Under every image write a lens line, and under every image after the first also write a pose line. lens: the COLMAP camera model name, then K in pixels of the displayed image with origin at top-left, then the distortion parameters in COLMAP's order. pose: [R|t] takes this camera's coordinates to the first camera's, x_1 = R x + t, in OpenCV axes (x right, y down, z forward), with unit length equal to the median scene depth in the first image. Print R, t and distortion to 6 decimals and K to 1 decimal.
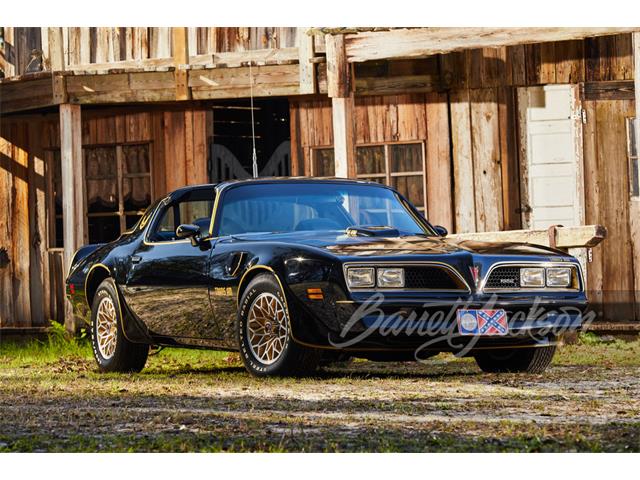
lens RADIAL K [[4083.3, 0, 320.0], [0, 4083.3, 240.0], [0, 0, 1]] dist [-0.622706, -9.257566]
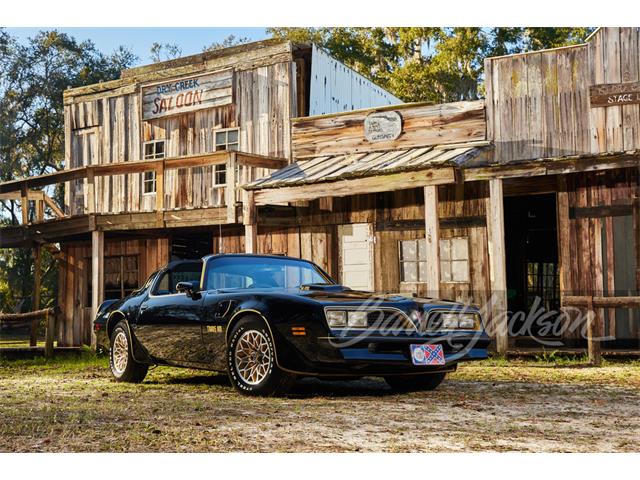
lens RADIAL K [[951.0, 0, 352.5], [0, 951.0, 238.9], [0, 0, 1]] dist [0.034637, 0.040821]
pose [[0.978910, 0.028537, 0.202289, -0.036940], [-0.011435, 0.996297, -0.085213, 0.007798], [-0.203972, 0.081102, 0.975612, 0.570622]]
